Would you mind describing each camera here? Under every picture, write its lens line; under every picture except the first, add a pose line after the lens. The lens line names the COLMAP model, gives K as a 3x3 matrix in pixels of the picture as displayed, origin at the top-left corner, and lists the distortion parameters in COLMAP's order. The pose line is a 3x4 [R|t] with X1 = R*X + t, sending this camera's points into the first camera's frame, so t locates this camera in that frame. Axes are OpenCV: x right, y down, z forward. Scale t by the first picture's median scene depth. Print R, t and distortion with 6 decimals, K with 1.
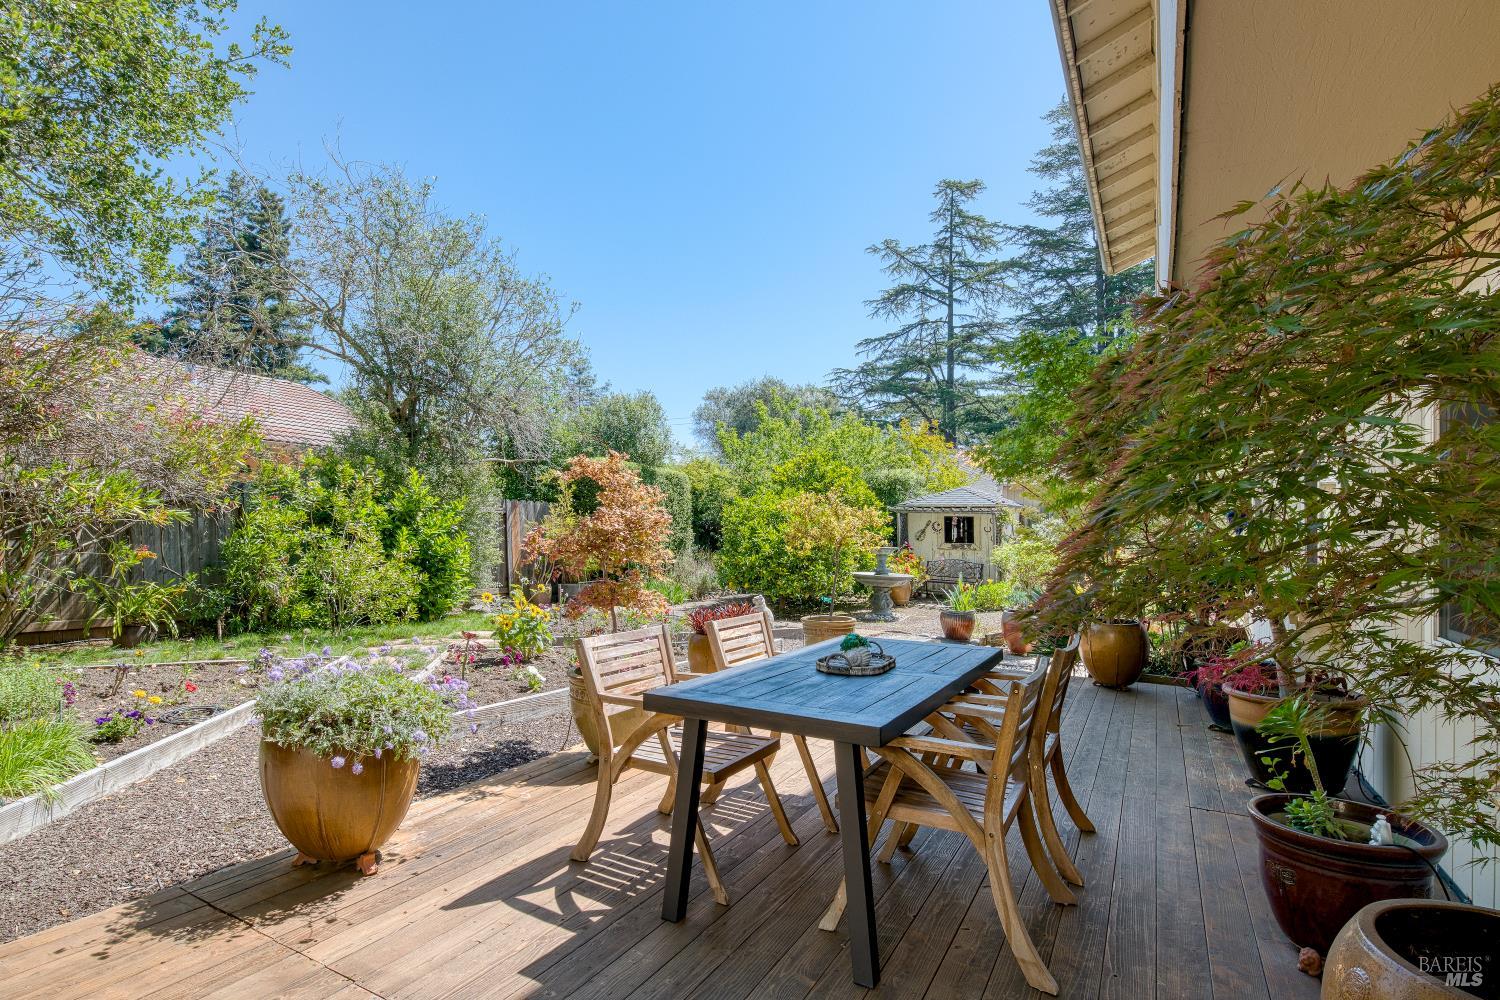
lens RADIAL K [[706.4, 0, 752.7], [0, 706.4, 465.0], [0, 0, 1]] dist [0.006386, -0.000494]
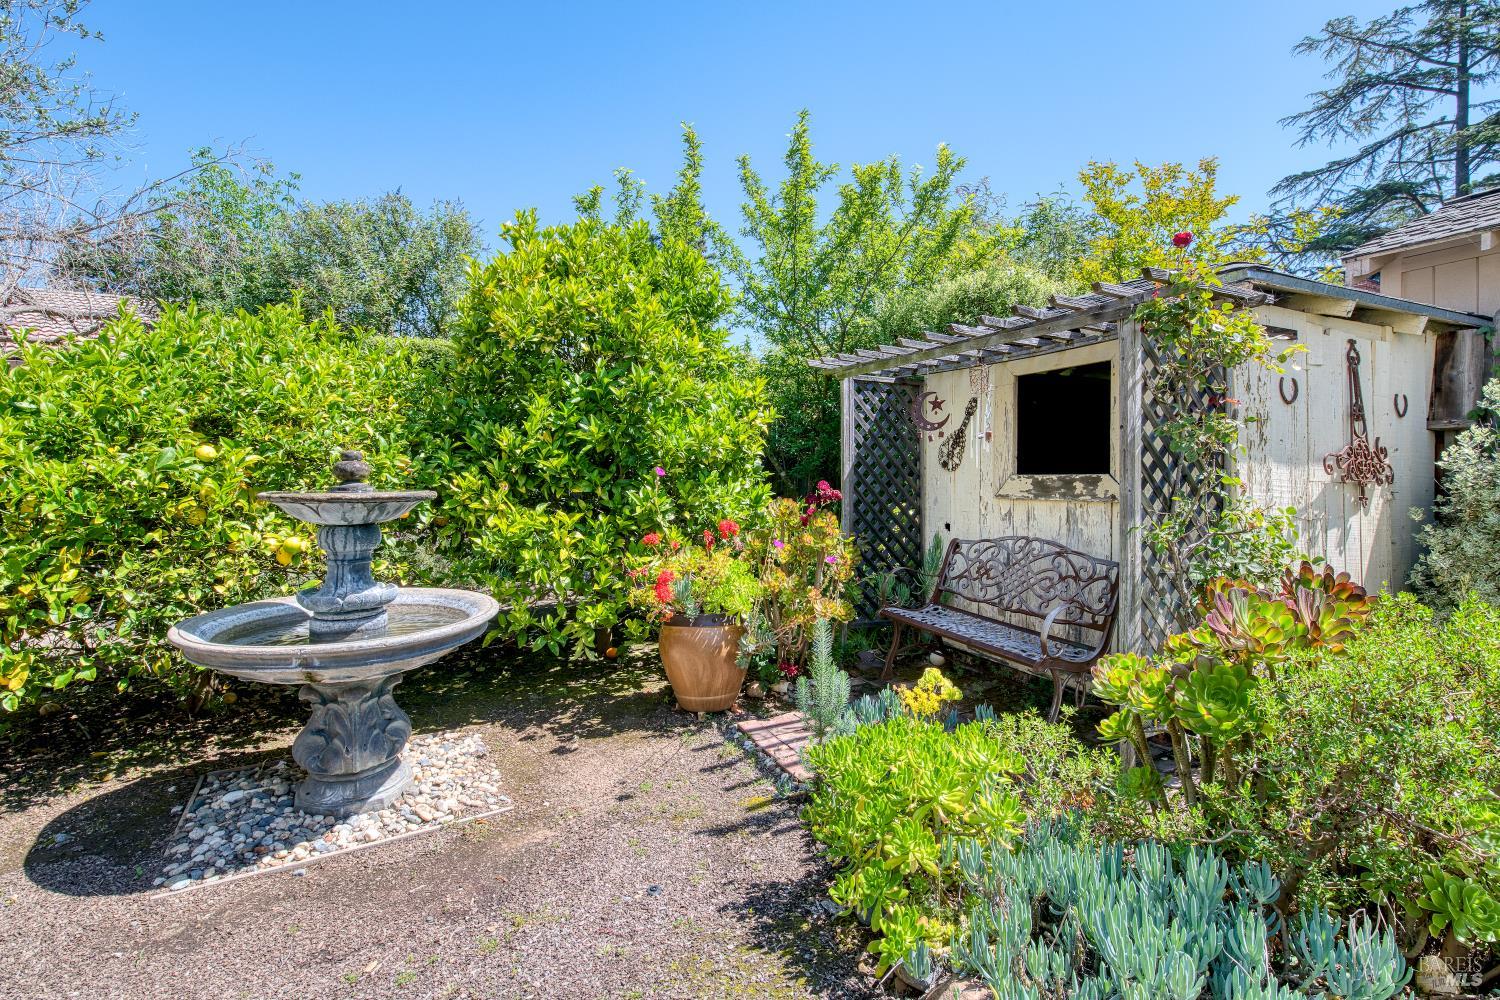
lens RADIAL K [[648.8, 0, 738.8], [0, 648.8, 473.0], [0, 0, 1]] dist [-0.009238, -0.004613]
pose [[0.820403, -0.009945, -0.571699, 0.355835], [0.066806, 0.994668, 0.078566, 0.089507], [0.567869, -0.102648, 0.816693, 0.794560]]
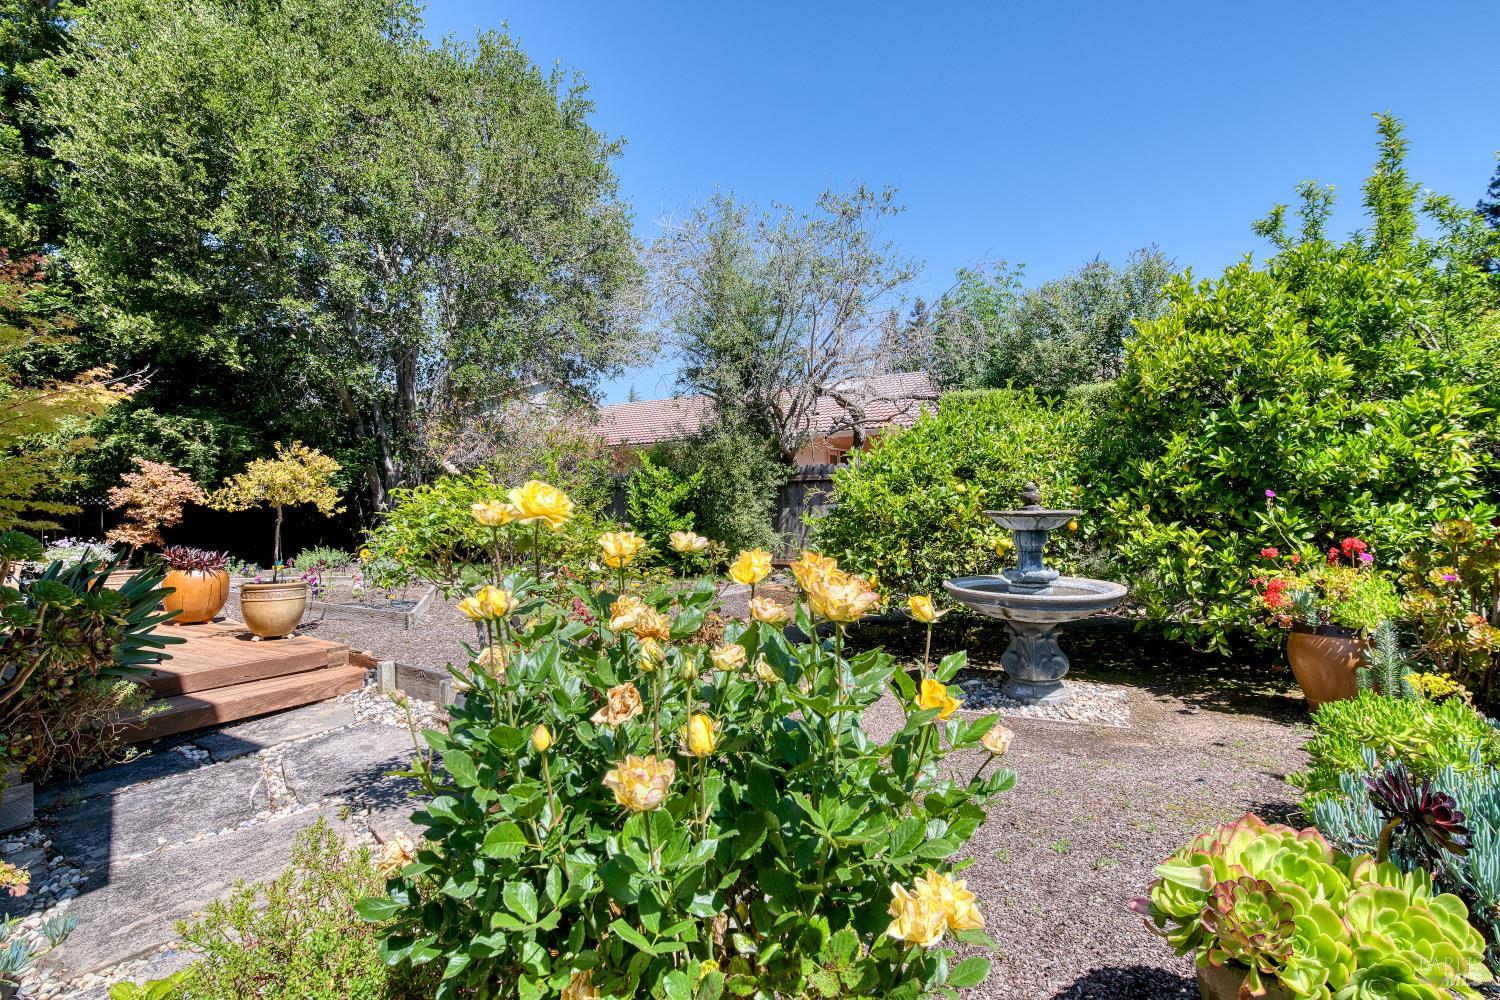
lens RADIAL K [[706.4, 0, 766.2], [0, 706.4, 499.4], [0, 0, 1]] dist [0.006386, -0.000494]
pose [[-0.020693, -0.018835, -0.999608, 0.492491], [0.115820, 0.993046, -0.021109, 0.089524], [0.993055, -0.116212, -0.018367, 0.765958]]
